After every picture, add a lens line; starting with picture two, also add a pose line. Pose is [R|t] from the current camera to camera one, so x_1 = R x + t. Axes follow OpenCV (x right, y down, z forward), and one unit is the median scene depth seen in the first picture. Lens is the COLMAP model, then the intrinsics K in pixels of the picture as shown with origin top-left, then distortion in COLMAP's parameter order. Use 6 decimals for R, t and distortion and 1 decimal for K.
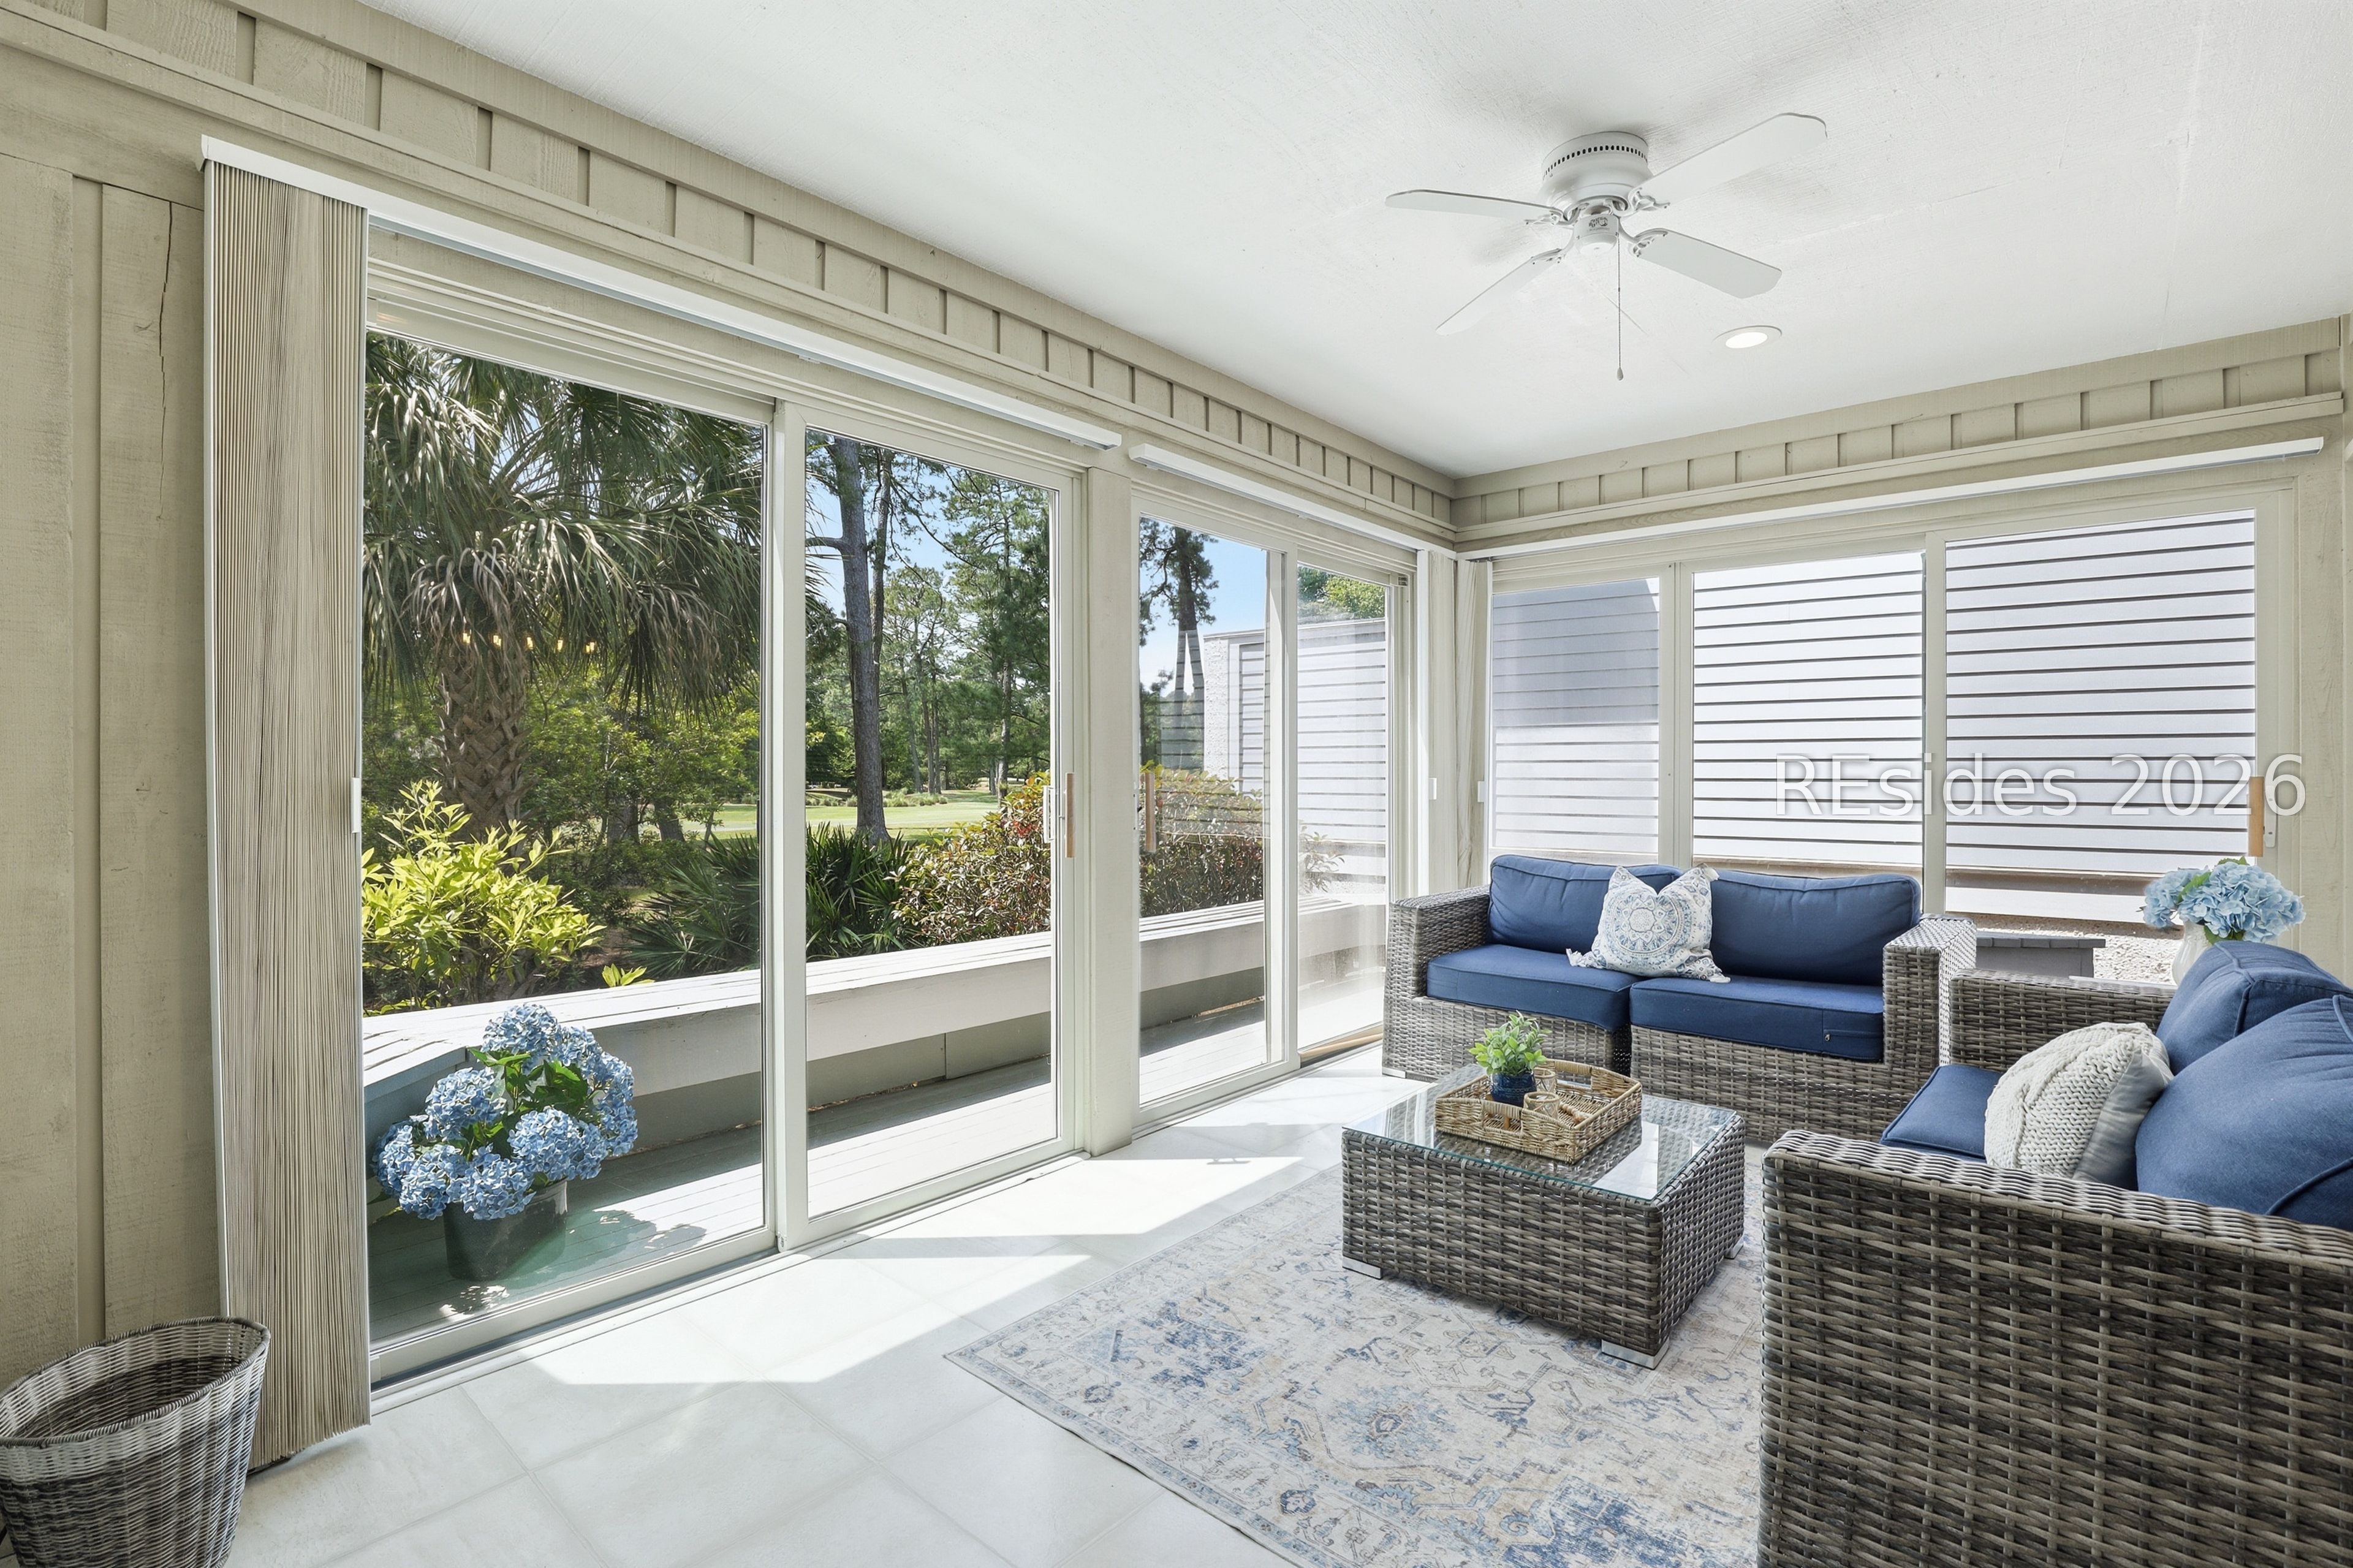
lens RADIAL K [[1081.8, 0, 1176.9], [0, 1081.8, 780.2], [0, 0, 1]] dist [-0.038224, 0.003843]
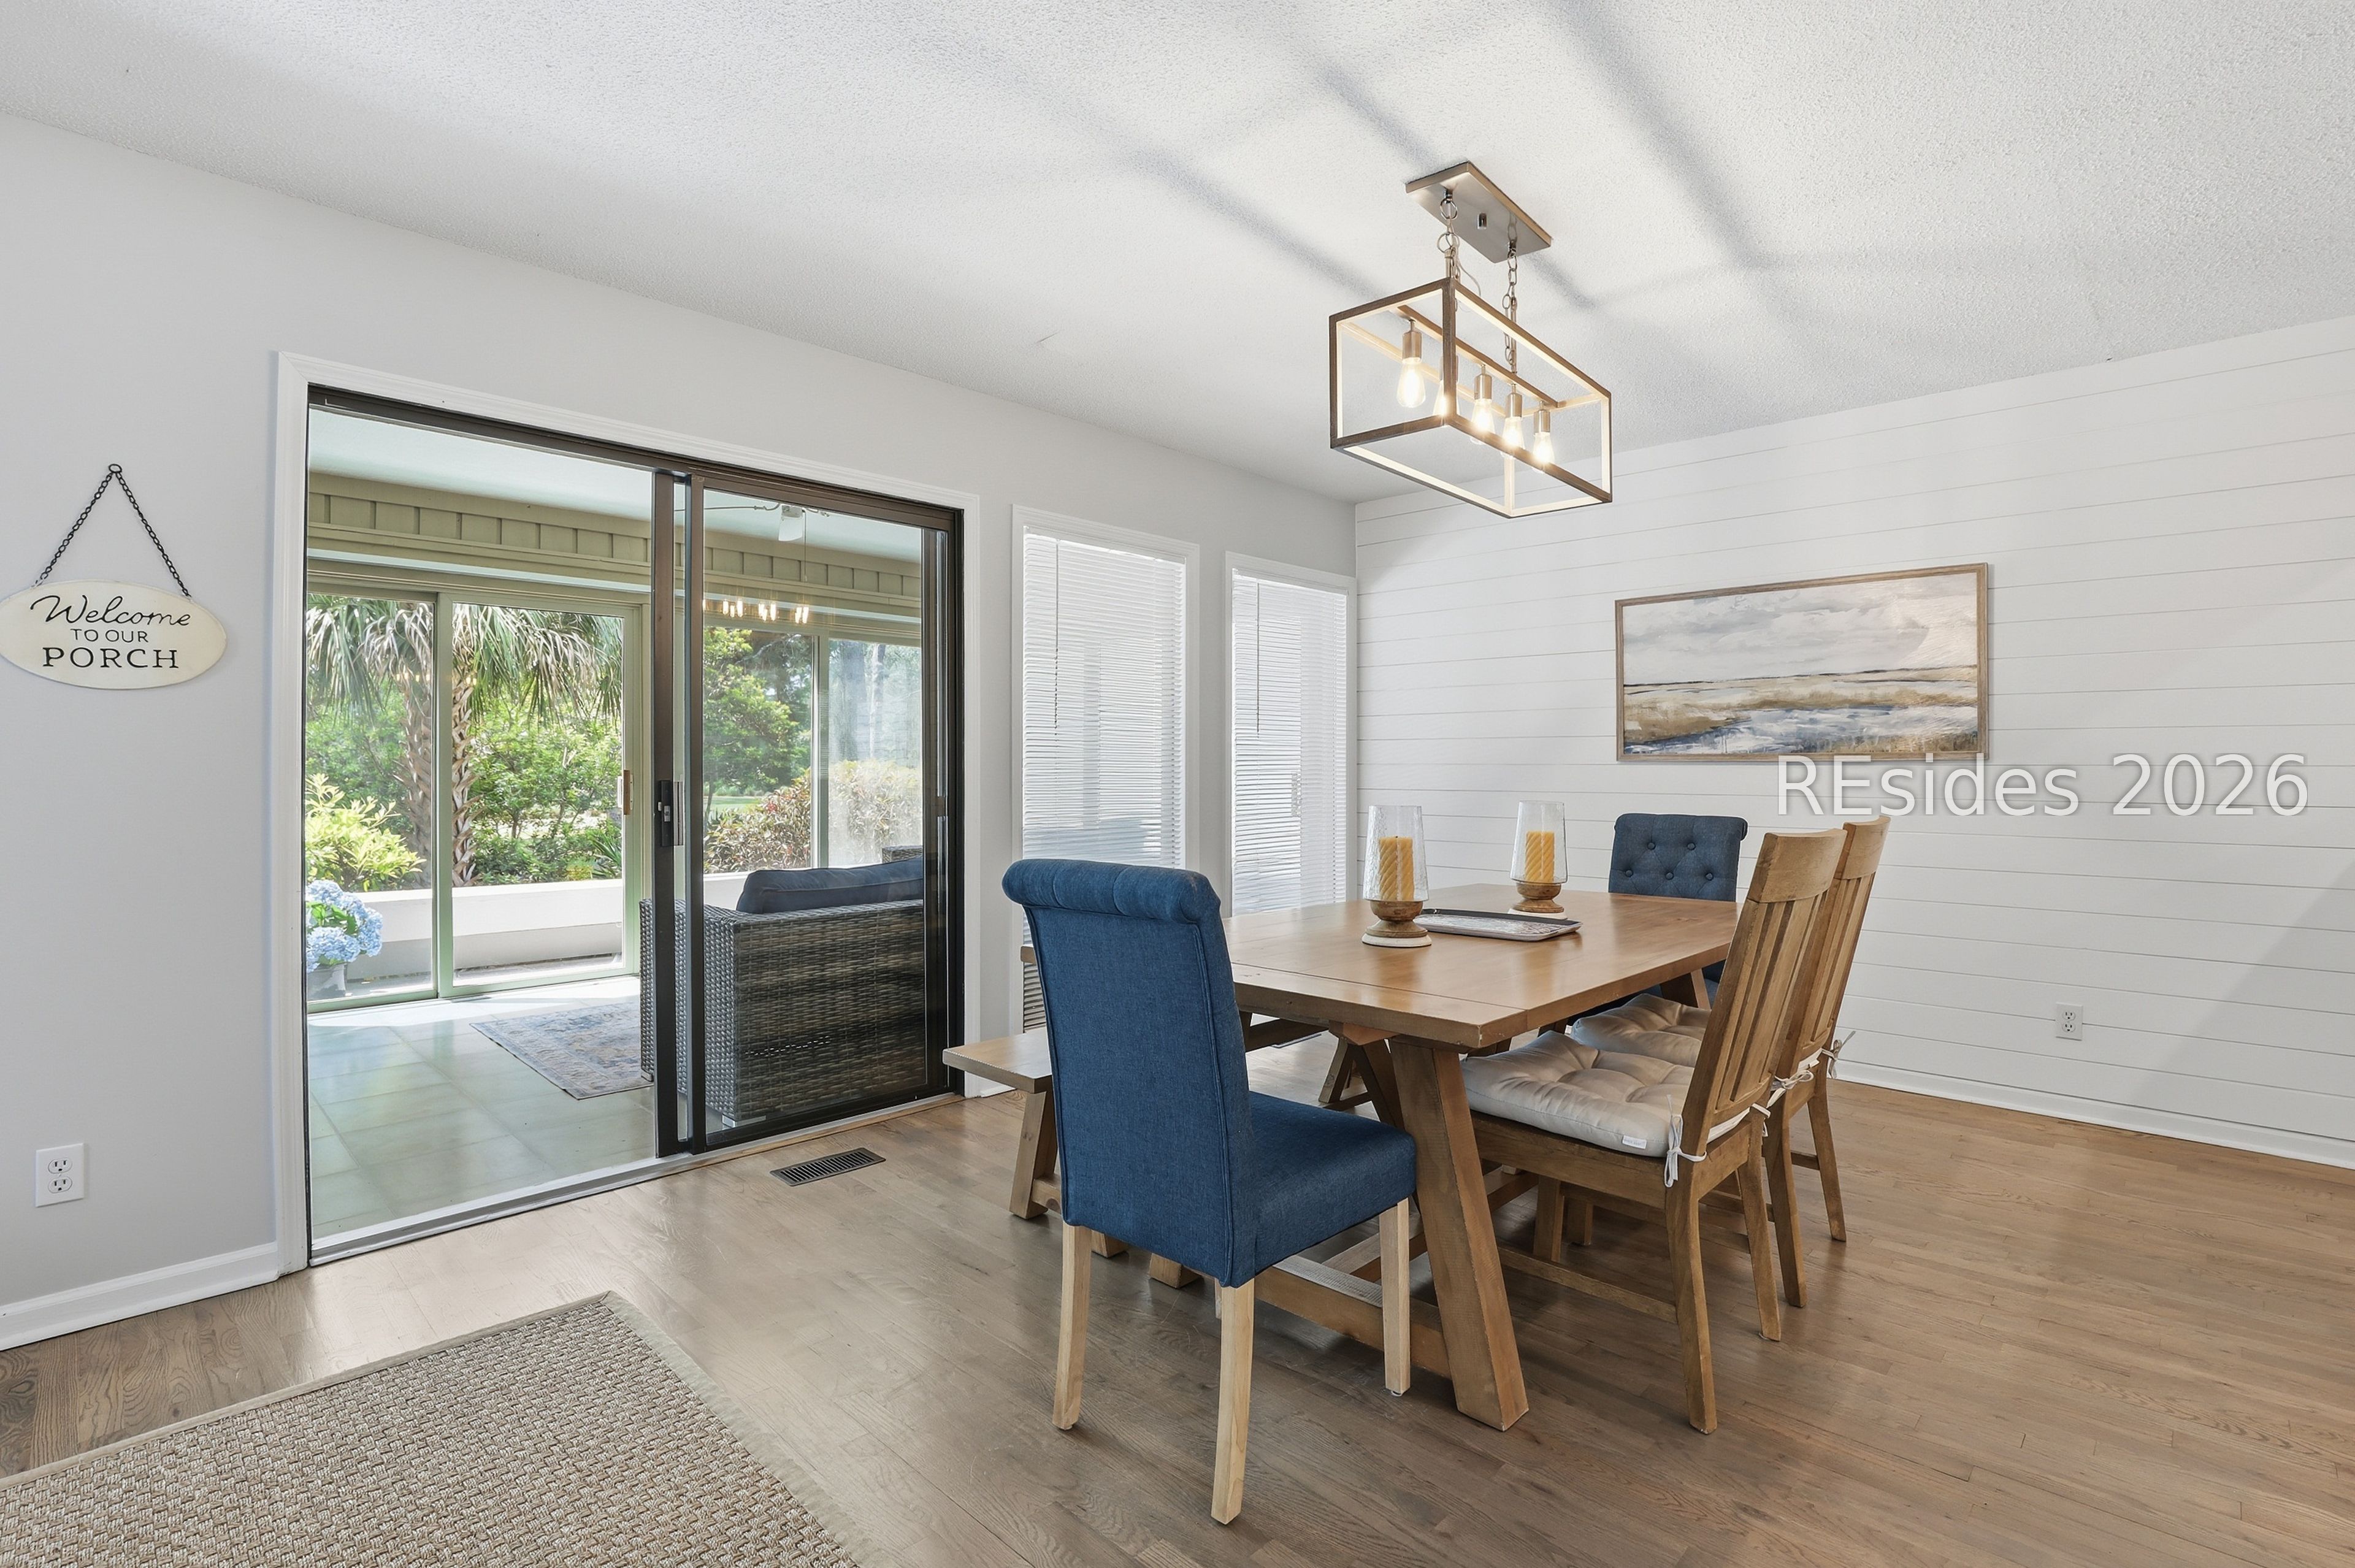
lens RADIAL K [[1082.7, 0, 1177.4], [0, 1082.7, 778.5], [0, 0, 1]] dist [-0.038224, 0.003843]
pose [[0.999154, 0.003456, -0.040973, 0.758688], [-0.003387, 0.999993, 0.001748, 0.000784], [0.040979, -0.001608, 0.999159, -0.665694]]
